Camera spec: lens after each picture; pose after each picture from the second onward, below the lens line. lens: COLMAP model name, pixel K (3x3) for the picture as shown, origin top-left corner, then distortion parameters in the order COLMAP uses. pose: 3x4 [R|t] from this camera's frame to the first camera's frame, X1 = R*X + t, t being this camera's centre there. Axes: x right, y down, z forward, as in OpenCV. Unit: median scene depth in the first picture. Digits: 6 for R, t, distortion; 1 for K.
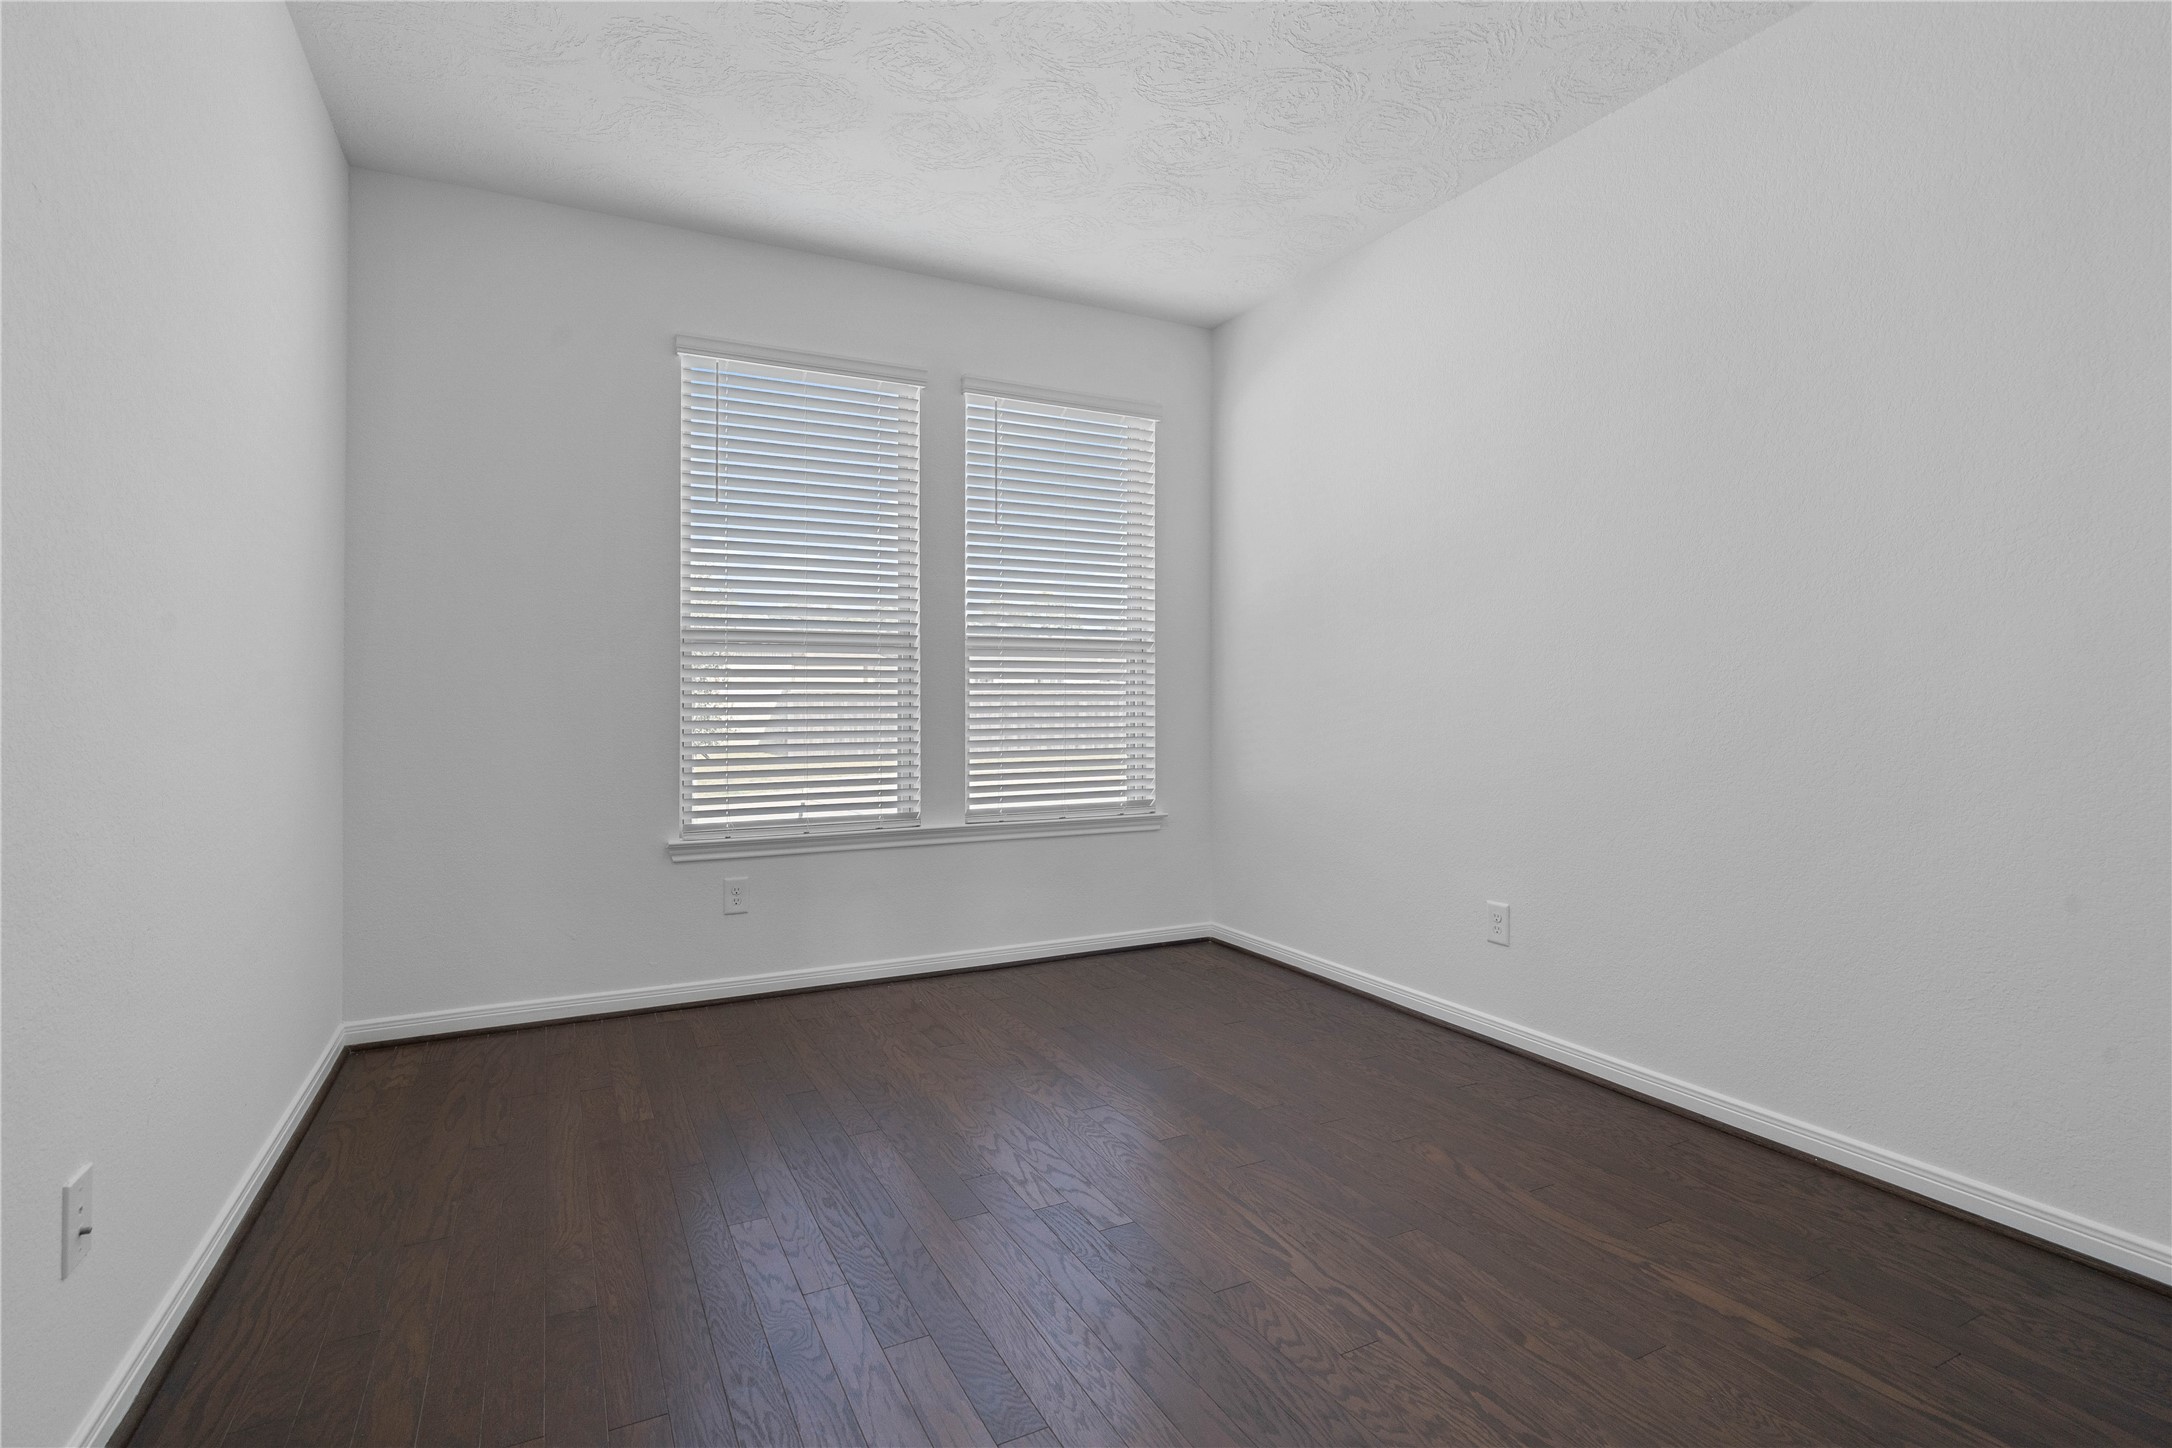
lens RADIAL K [[1026.3, 0, 1075.1], [0, 1026.3, 714.7], [0, 0, 1]] dist [-0.010959, 0.010928]
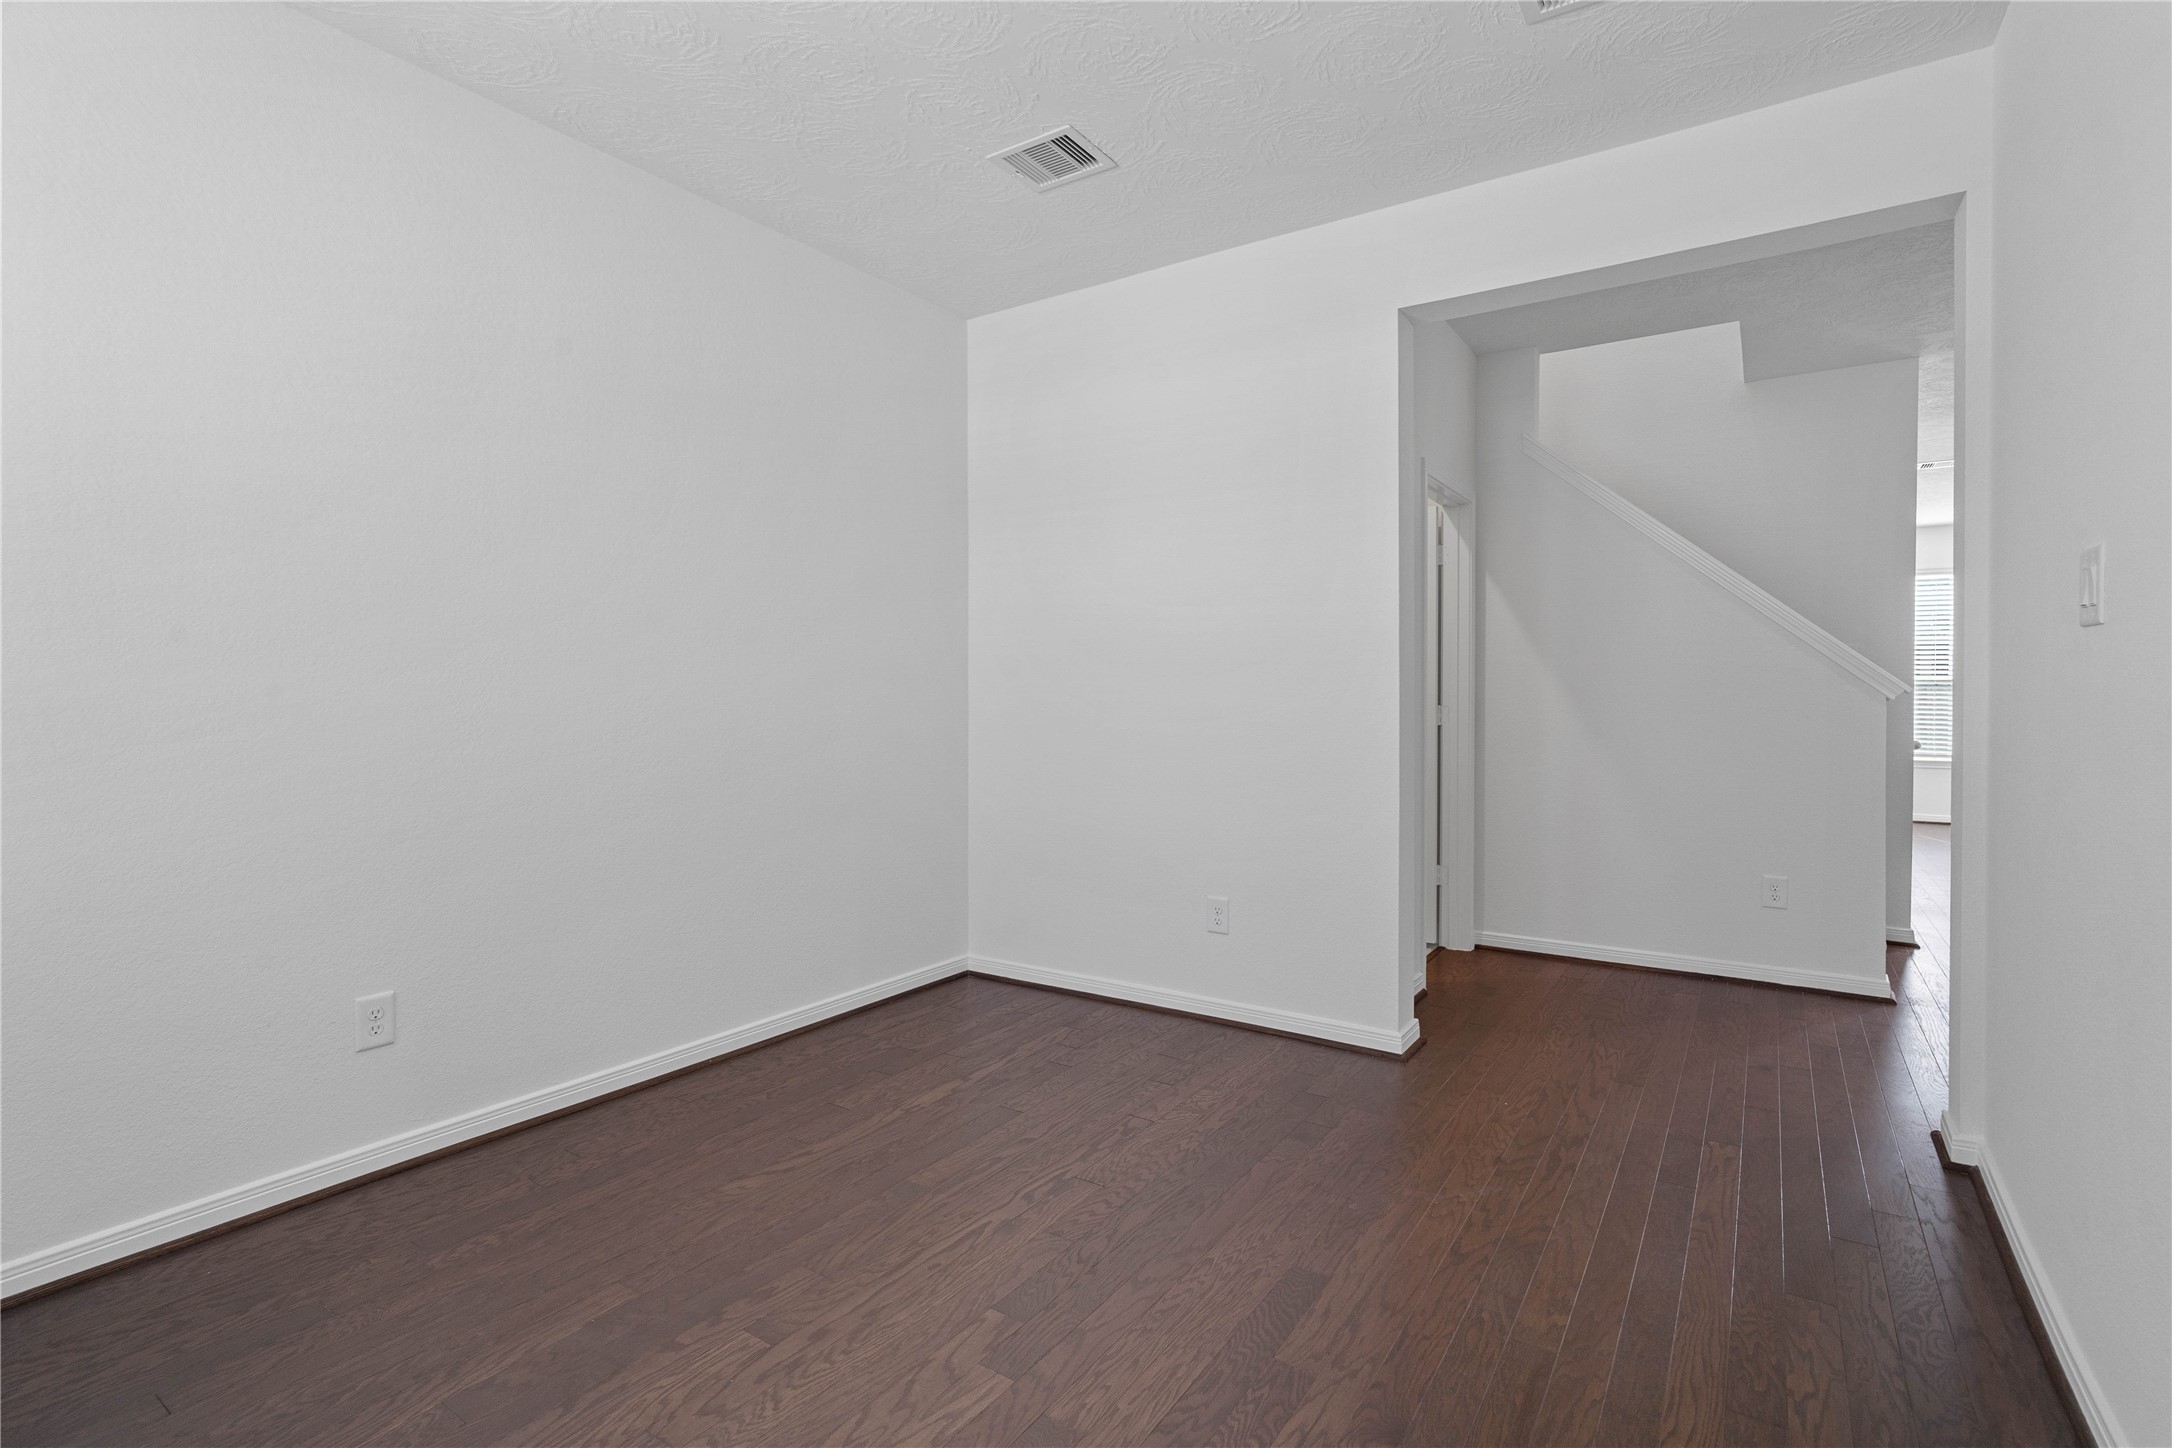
lens RADIAL K [[1026.3, 0, 1075.1], [0, 1026.3, 714.7], [0, 0, 1]] dist [-0.010959, 0.010928]
pose [[-0.477300, -0.017266, 0.878571, -0.832824], [0.014484, 0.999517, 0.027511, -0.065693], [-0.878621, 0.025857, -0.476819, 1.456694]]
